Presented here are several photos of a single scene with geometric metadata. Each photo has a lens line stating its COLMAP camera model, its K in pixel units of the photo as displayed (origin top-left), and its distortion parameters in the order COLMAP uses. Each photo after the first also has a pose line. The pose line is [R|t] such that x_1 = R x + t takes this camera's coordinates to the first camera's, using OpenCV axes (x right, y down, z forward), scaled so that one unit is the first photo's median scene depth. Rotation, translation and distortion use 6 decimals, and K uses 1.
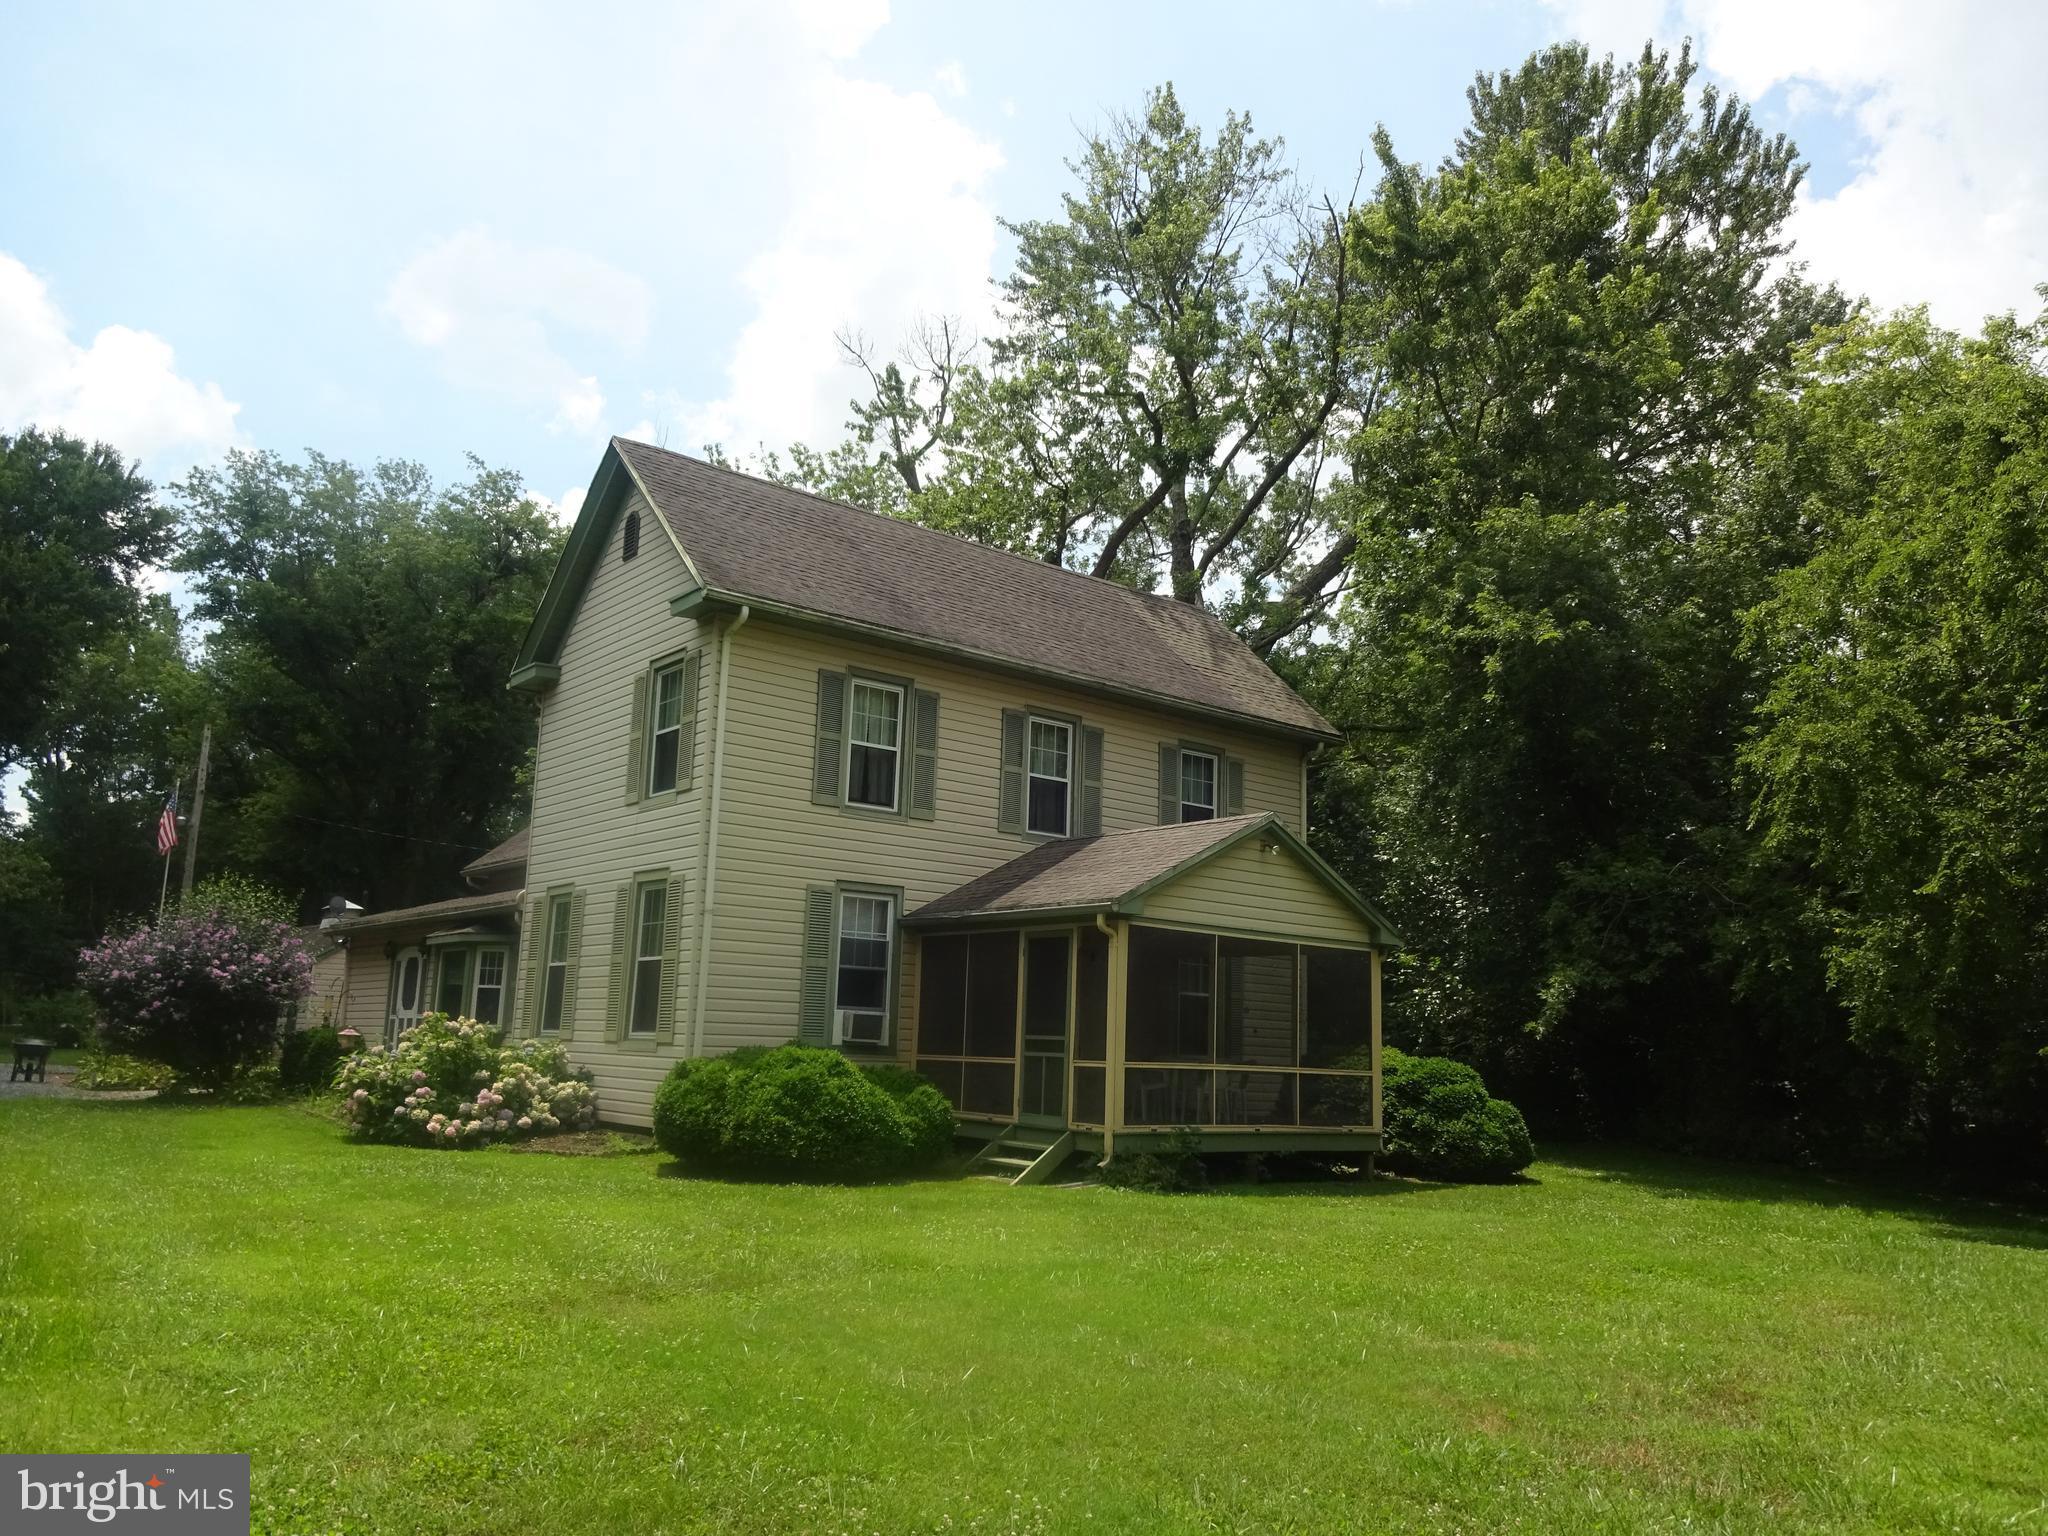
lens RADIAL K [[1517.3, 0, 1028.5], [0, 1517.3, 761.1], [0, 0, 1]] dist [0.005150, -0.003852]
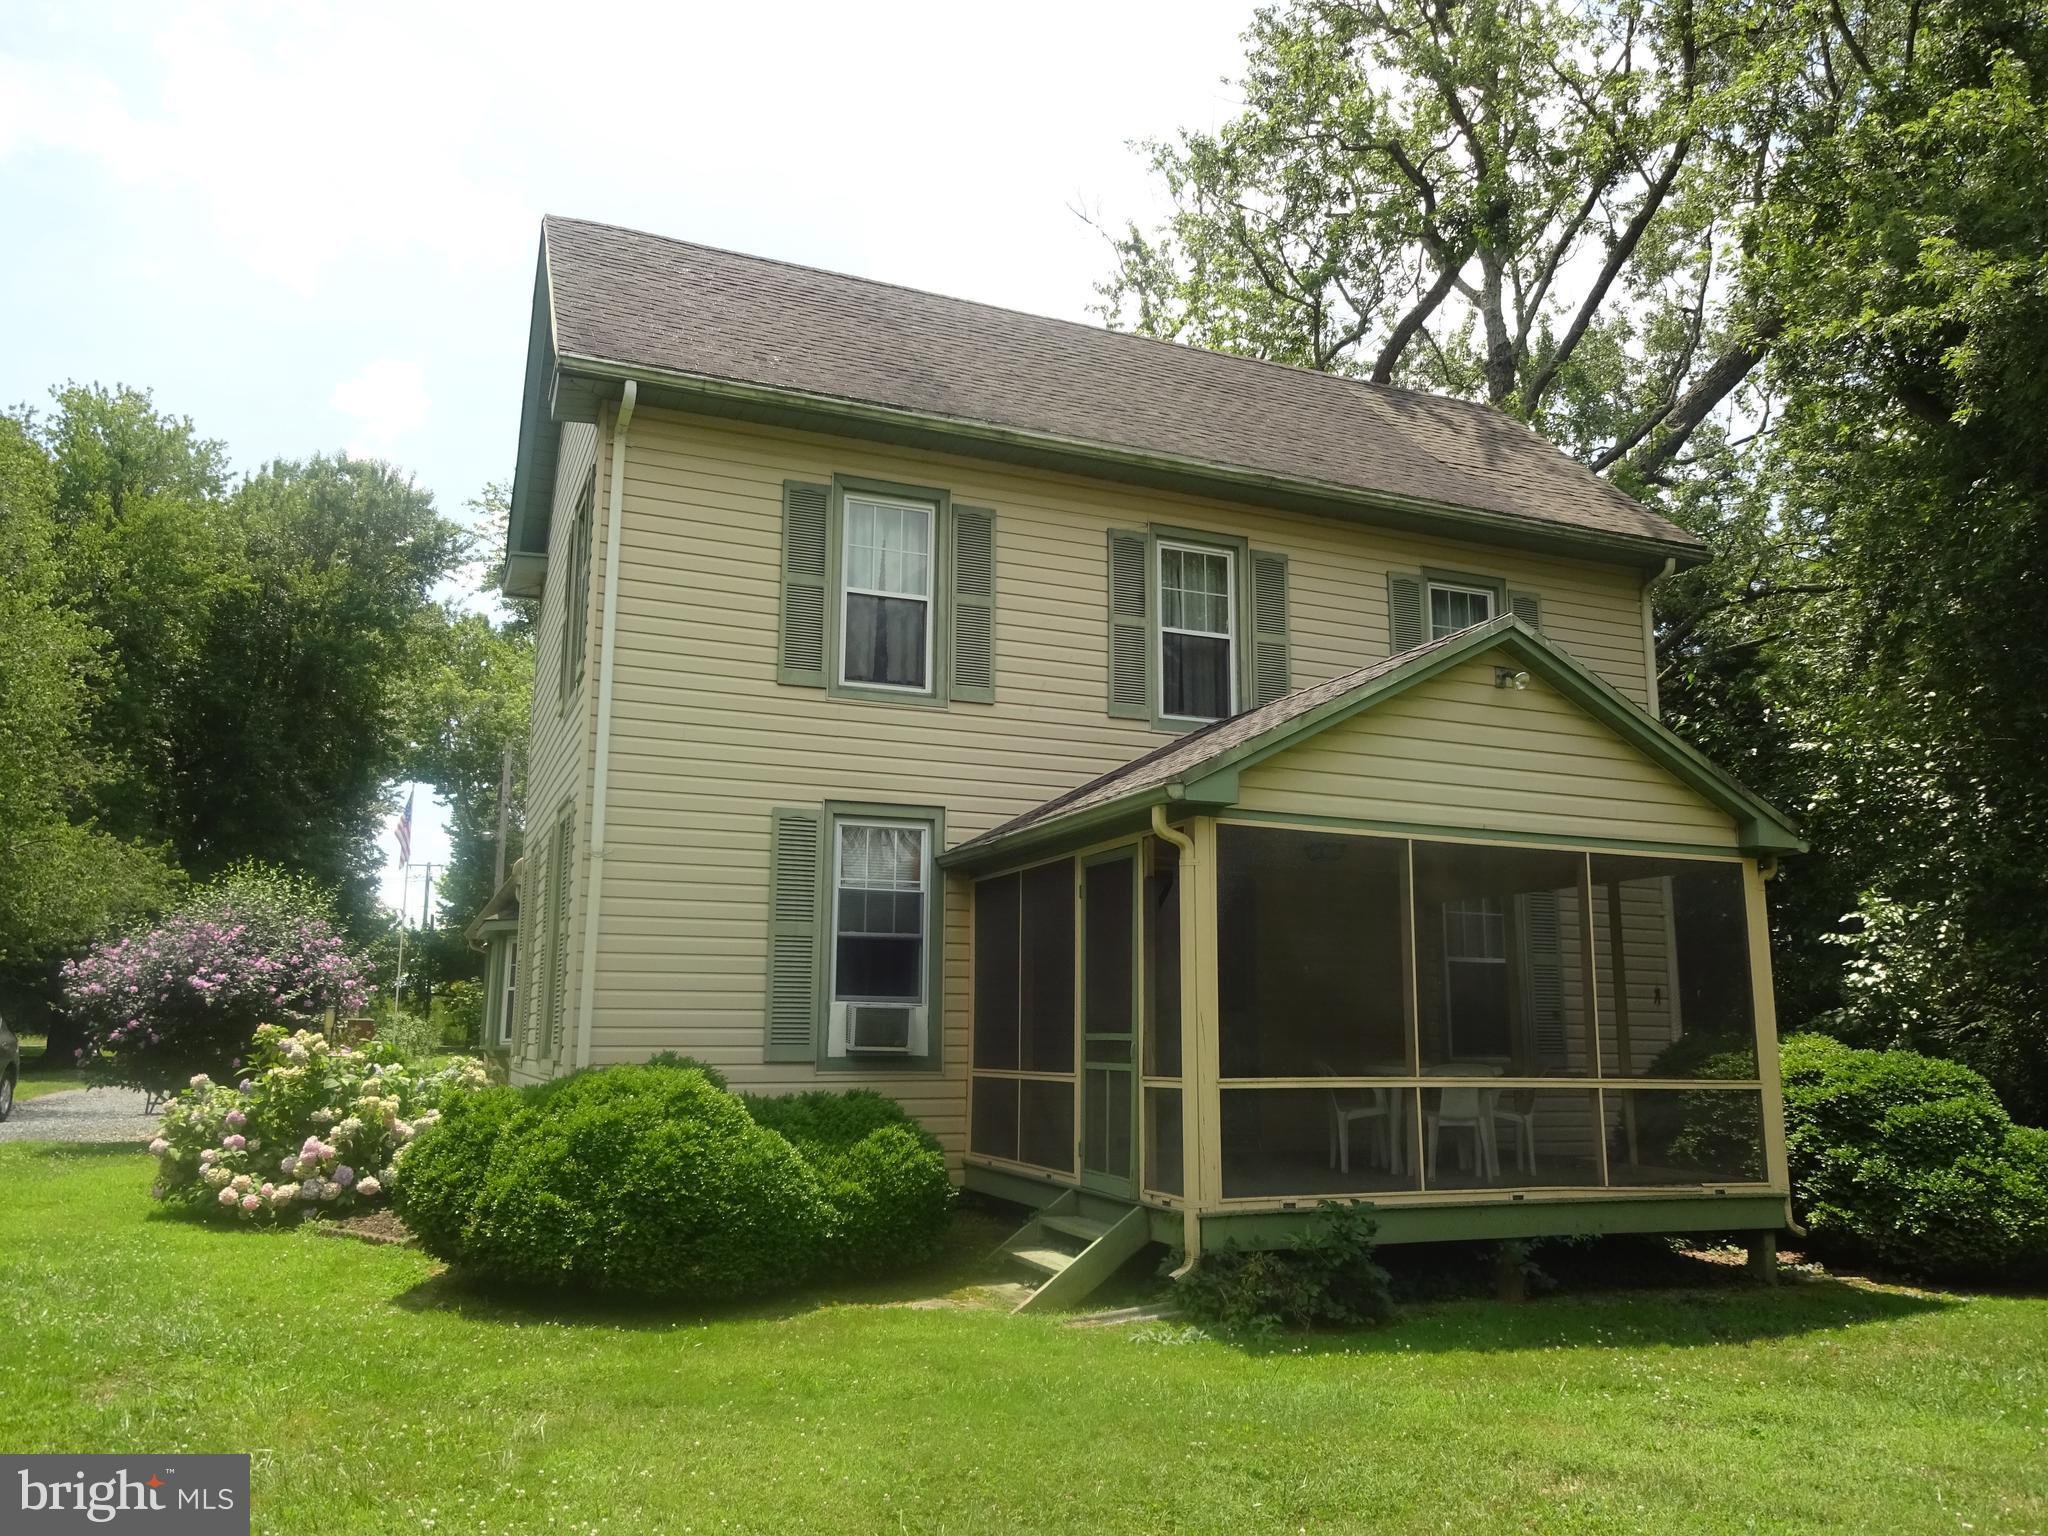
lens RADIAL K [[1517.3, 0, 1028.5], [0, 1517.3, 761.1], [0, 0, 1]] dist [0.005150, -0.003852]
pose [[0.958340, -0.077952, -0.274788, 0.131377], [0.077901, 0.996899, -0.011116, 0.074387], [0.274802, -0.010753, 0.961441, 0.398693]]
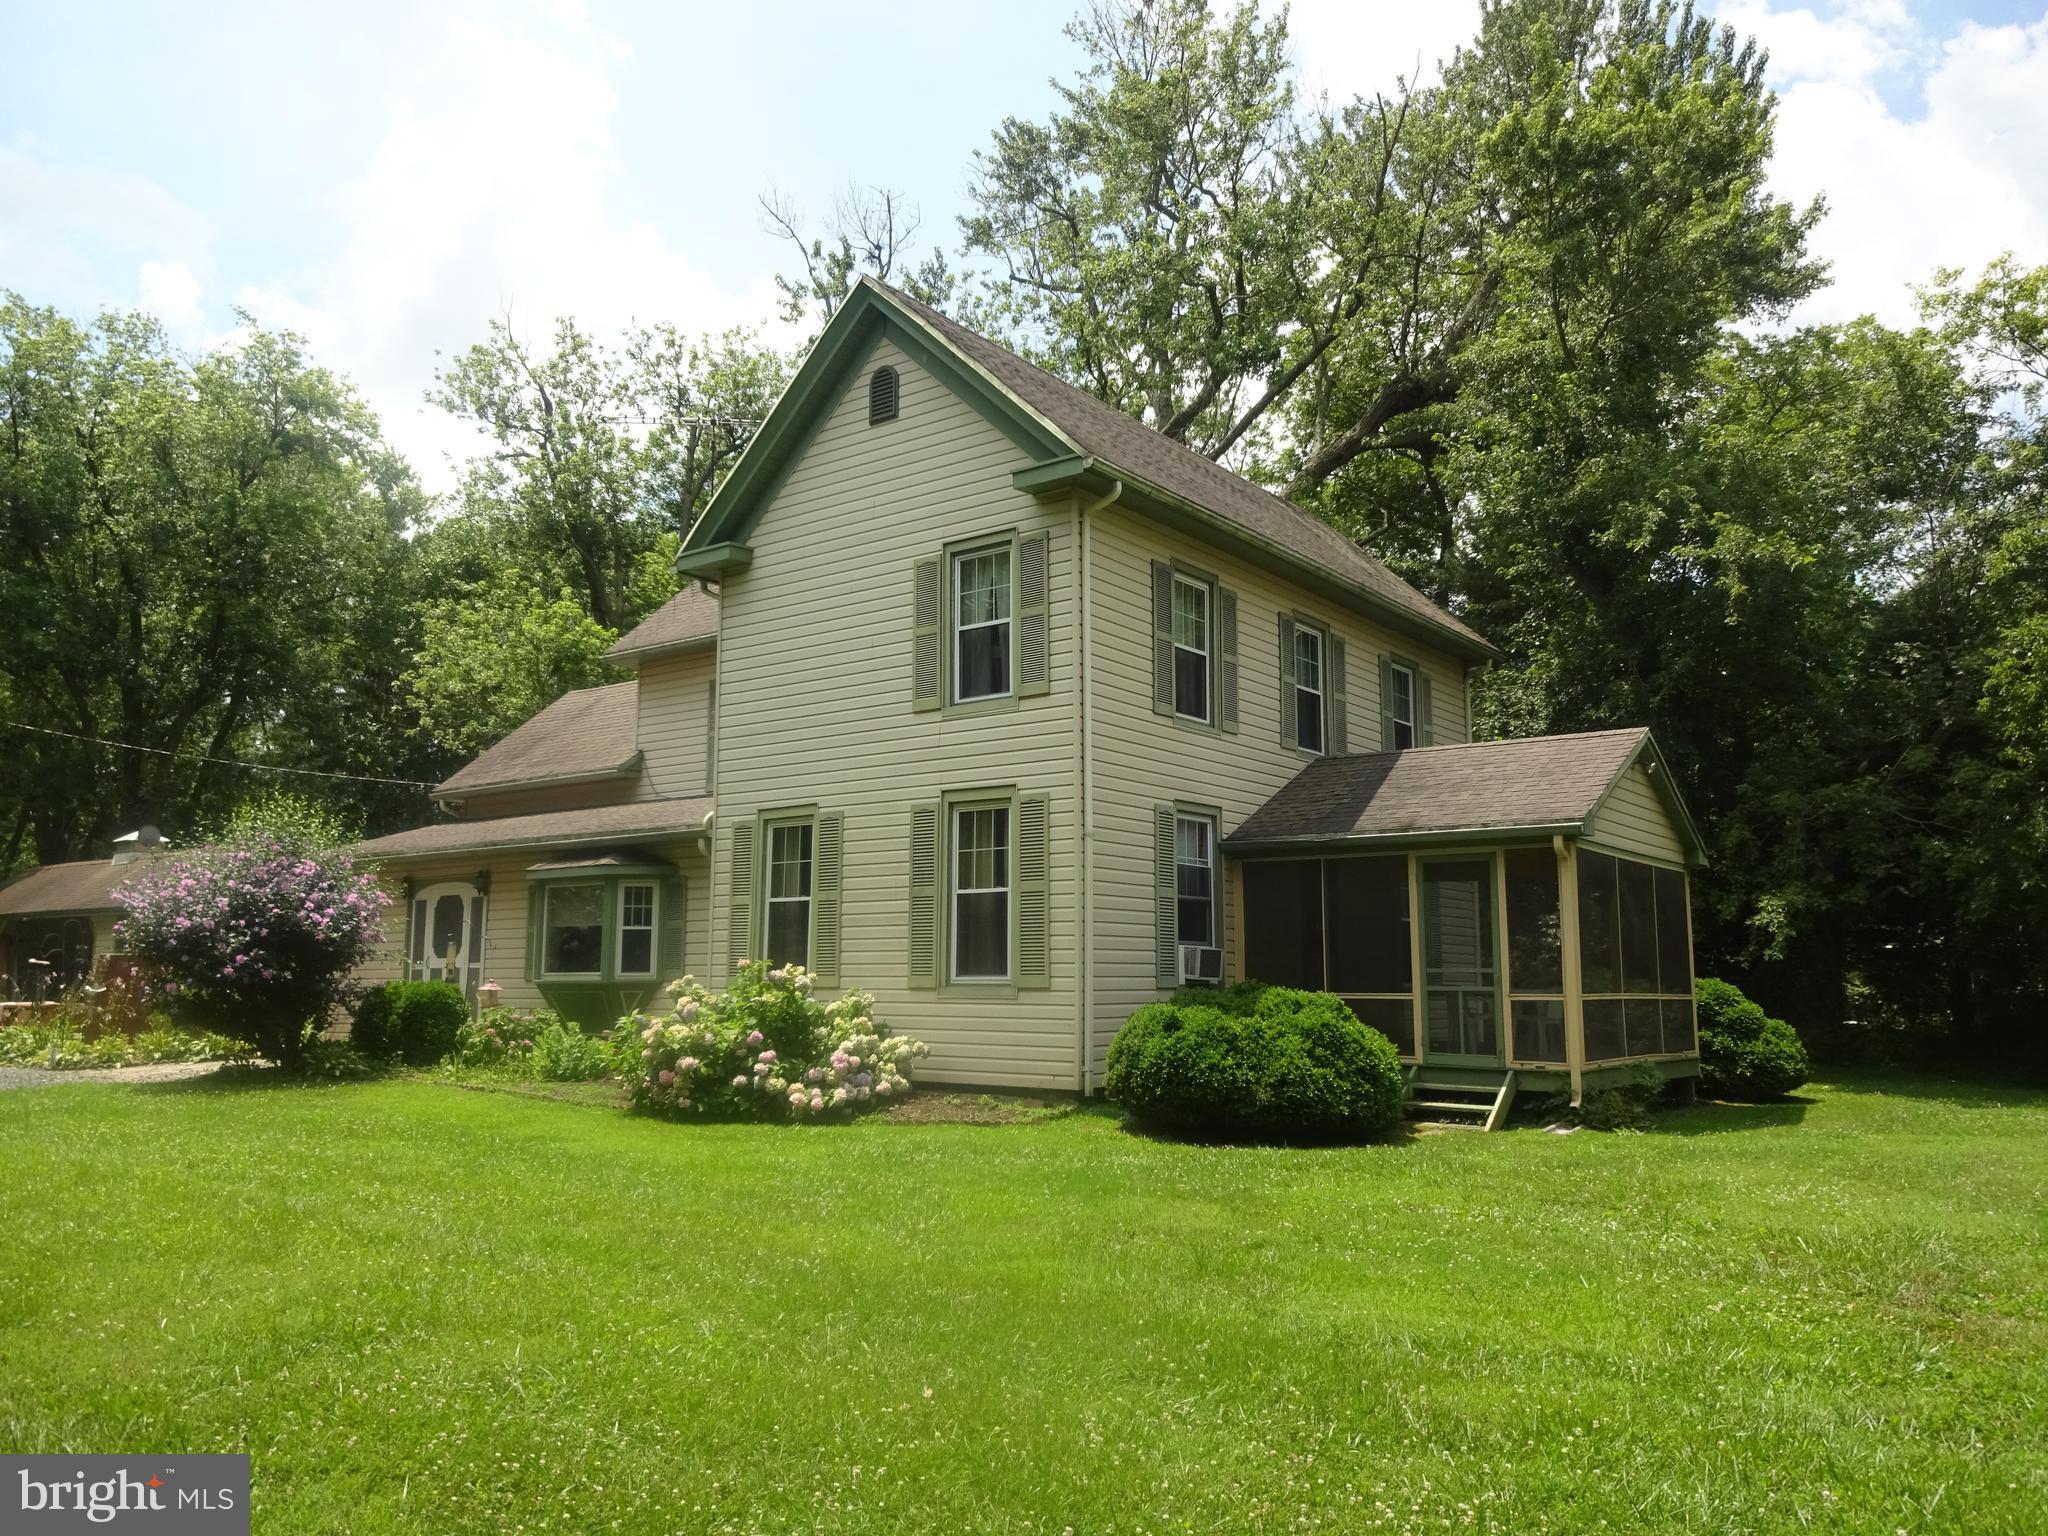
lens RADIAL K [[1509.3, 0, 1024.0], [0, 1509.3, 768.0], [0, 0, 1]] dist [0.009695, -0.004285]
pose [[0.971135, 0.003797, 0.238502, -0.414105], [-0.016183, 0.998618, 0.049996, 0.017026], [-0.237982, -0.052413, 0.969854, 0.165597]]
